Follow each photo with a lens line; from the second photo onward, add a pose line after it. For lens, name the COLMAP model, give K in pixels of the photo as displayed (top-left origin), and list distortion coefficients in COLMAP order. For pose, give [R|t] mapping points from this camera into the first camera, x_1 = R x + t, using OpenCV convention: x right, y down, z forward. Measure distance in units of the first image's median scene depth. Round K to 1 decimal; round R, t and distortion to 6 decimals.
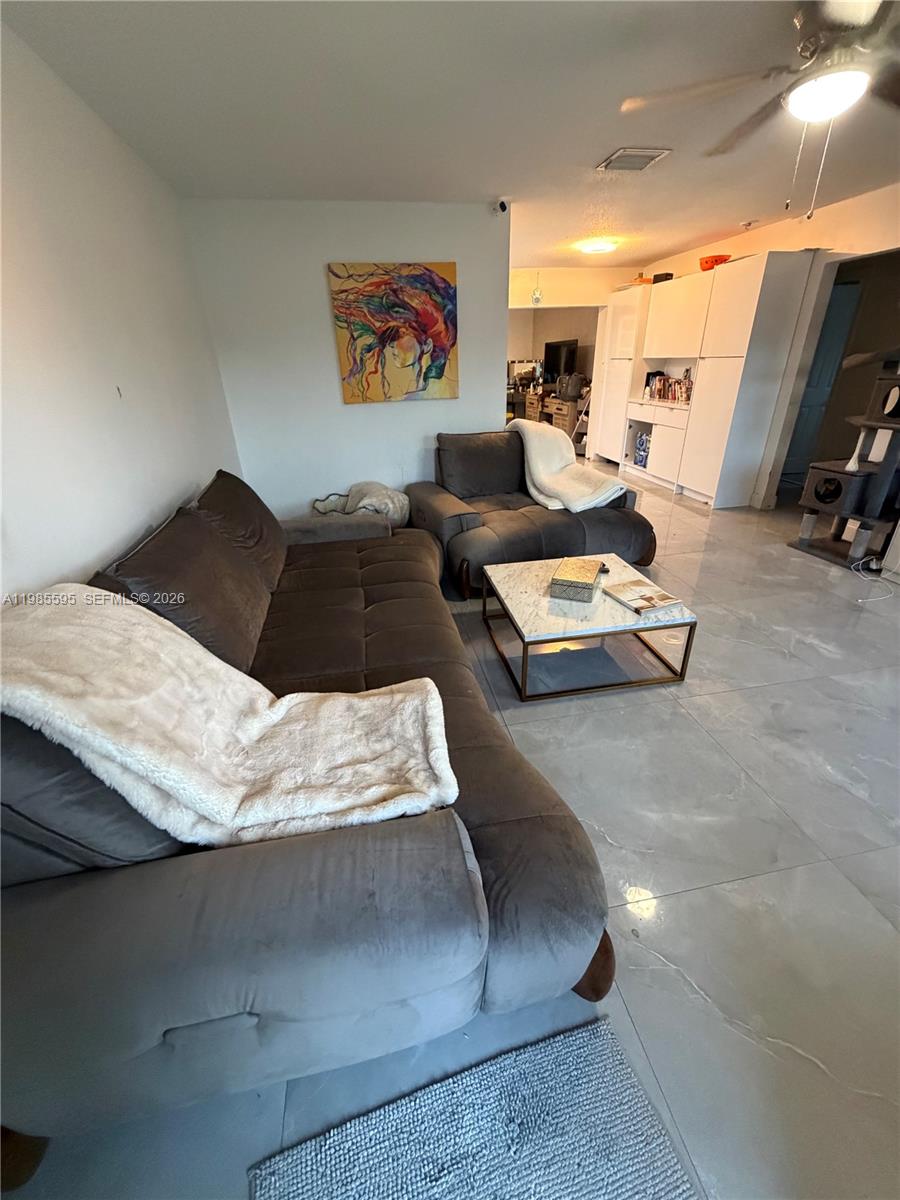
lens RADIAL K [[479.8, 0, 451.2], [0, 479.8, 593.6], [0, 0, 1]] dist [0.000086, 0.000278]
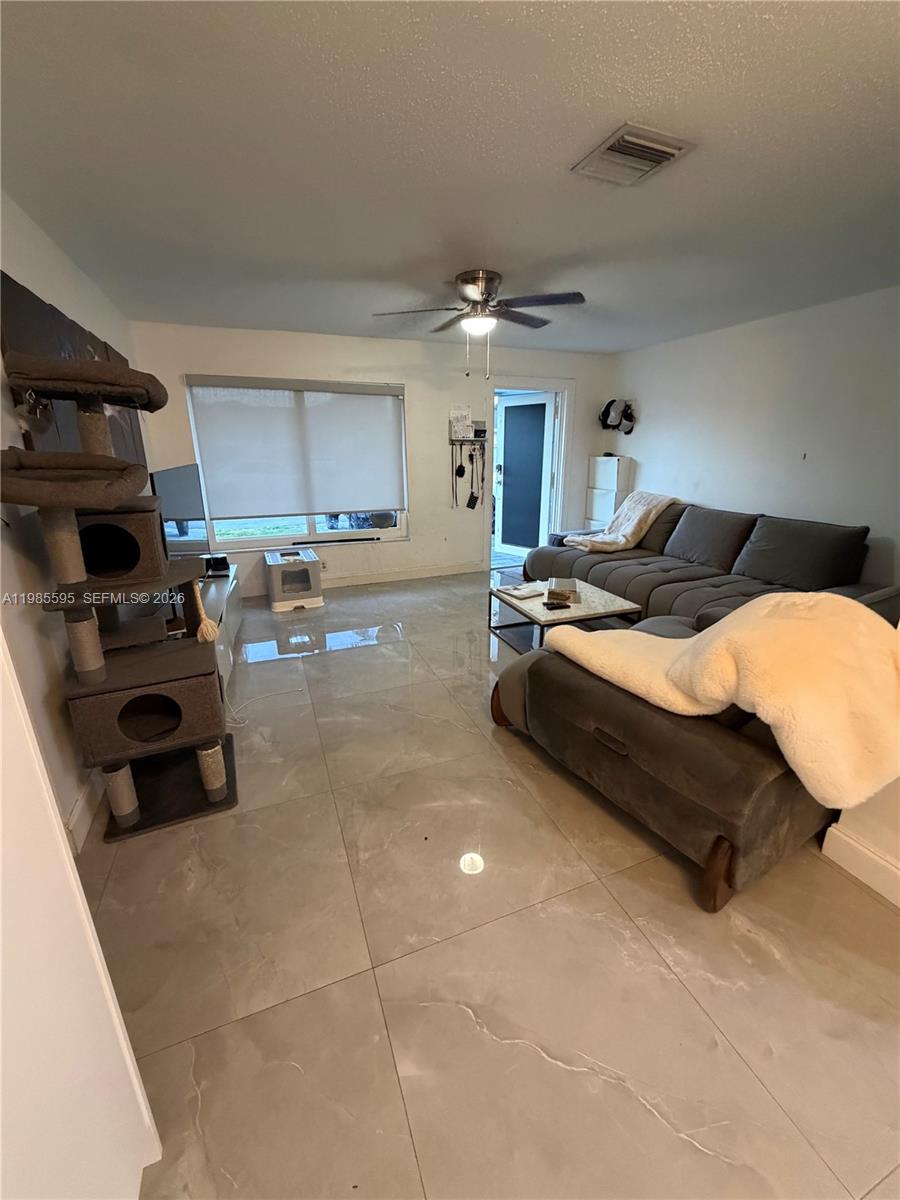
lens RADIAL K [[479.8, 0, 451.2], [0, 479.8, 593.6], [0, 0, 1]] dist [0.000086, 0.000278]
pose [[-0.981232, 0.089752, -0.170671, 0.573169], [-0.052871, 0.725938, 0.685725, -0.685437], [0.185442, 0.681879, -0.707568, 1.343071]]
